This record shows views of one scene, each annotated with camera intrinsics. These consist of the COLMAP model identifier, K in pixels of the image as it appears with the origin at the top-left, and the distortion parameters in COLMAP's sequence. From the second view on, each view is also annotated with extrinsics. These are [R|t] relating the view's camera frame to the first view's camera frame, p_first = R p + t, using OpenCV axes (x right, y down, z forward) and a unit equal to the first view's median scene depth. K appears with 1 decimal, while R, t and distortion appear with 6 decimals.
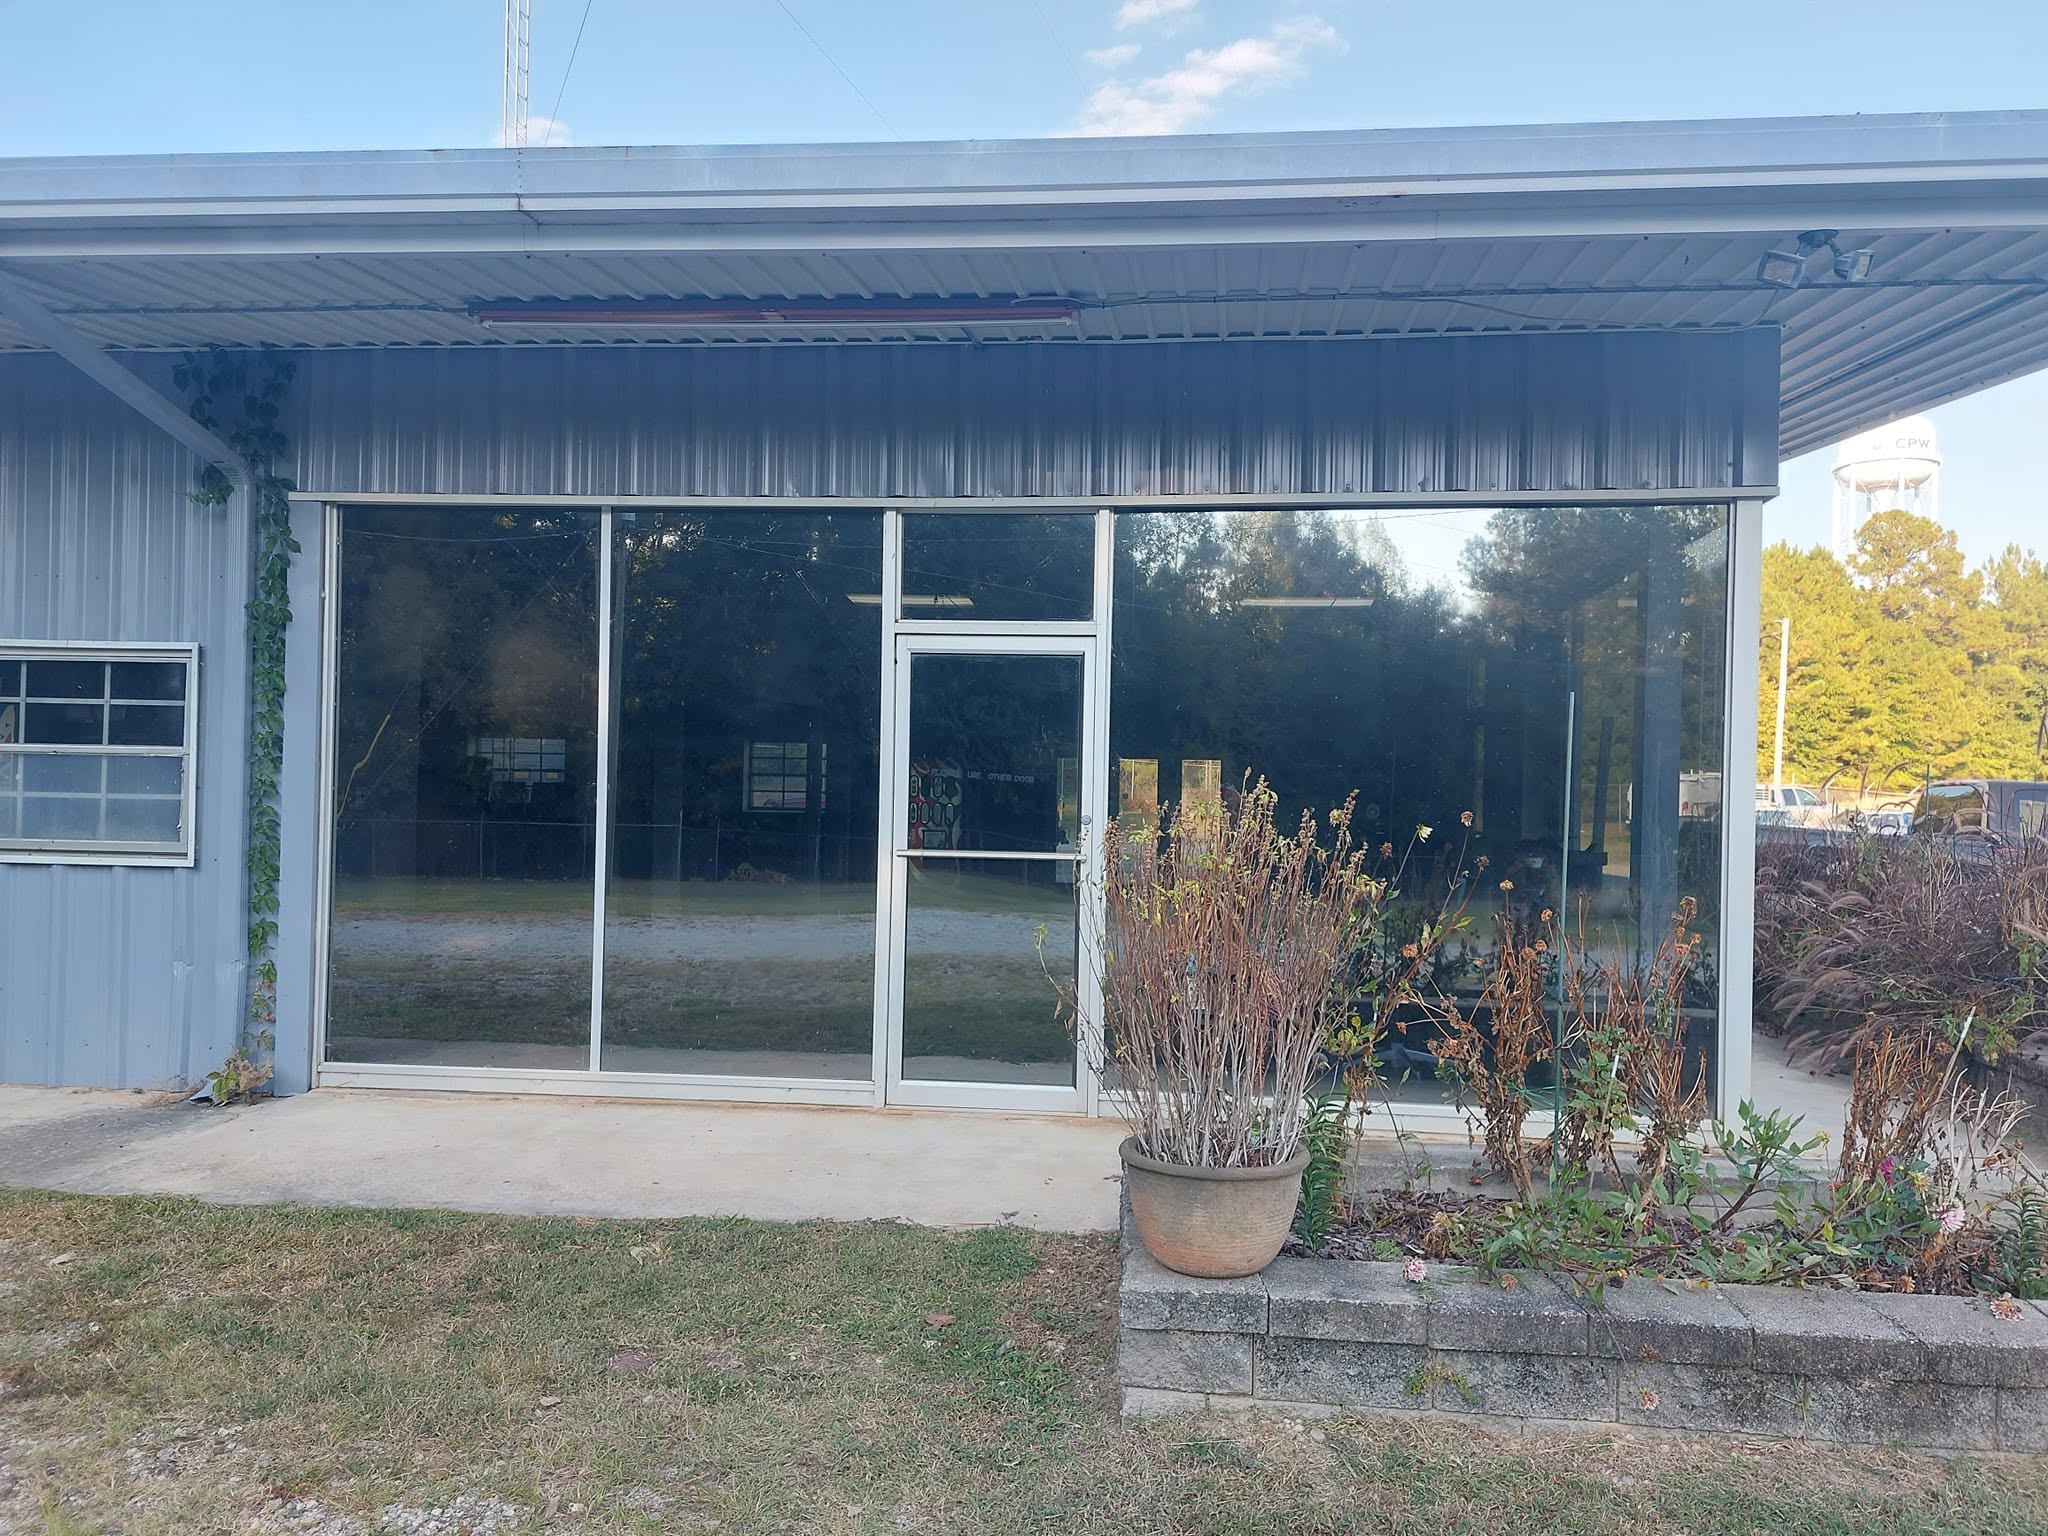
lens RADIAL K [[1554.9, 0, 1020.5], [0, 1554.9, 770.2], [0, 0, 1]] dist [0.043621, -0.029618]
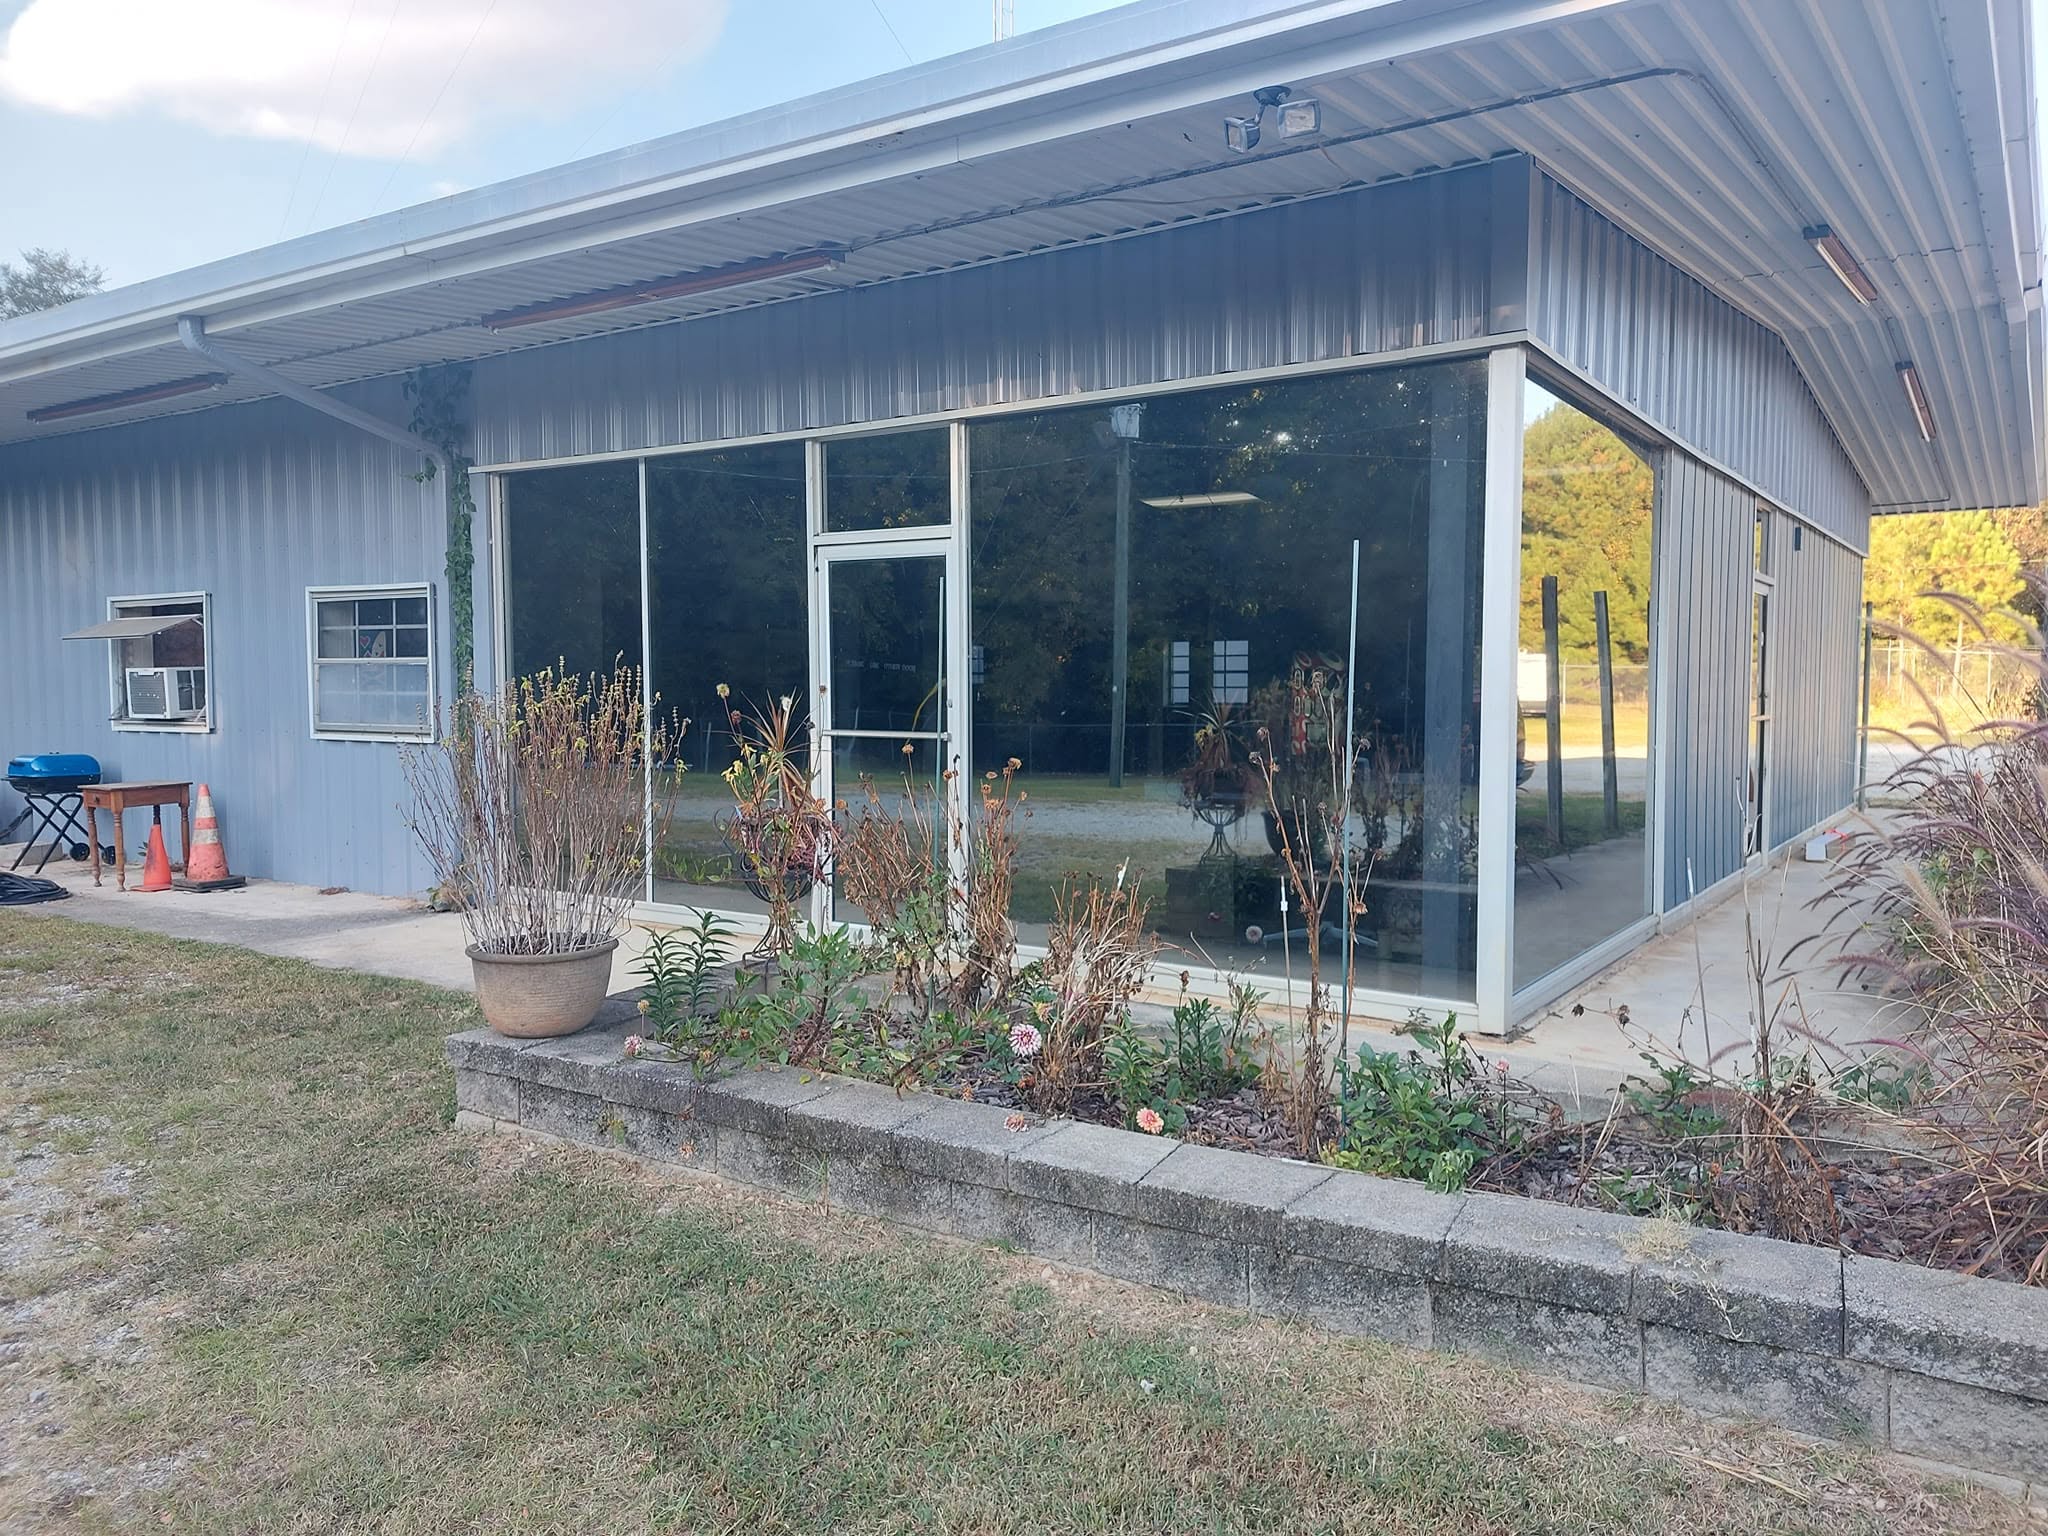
lens RADIAL K [[1554.9, 0, 1008.0], [0, 1554.9, 762.0], [0, 0, 1]] dist [0.043621, -0.029618]
pose [[0.876365, 0.006838, -0.481599, 0.620349], [0.020496, 0.998464, 0.051473, 0.017670], [0.481211, -0.054981, 0.874879, 0.028898]]
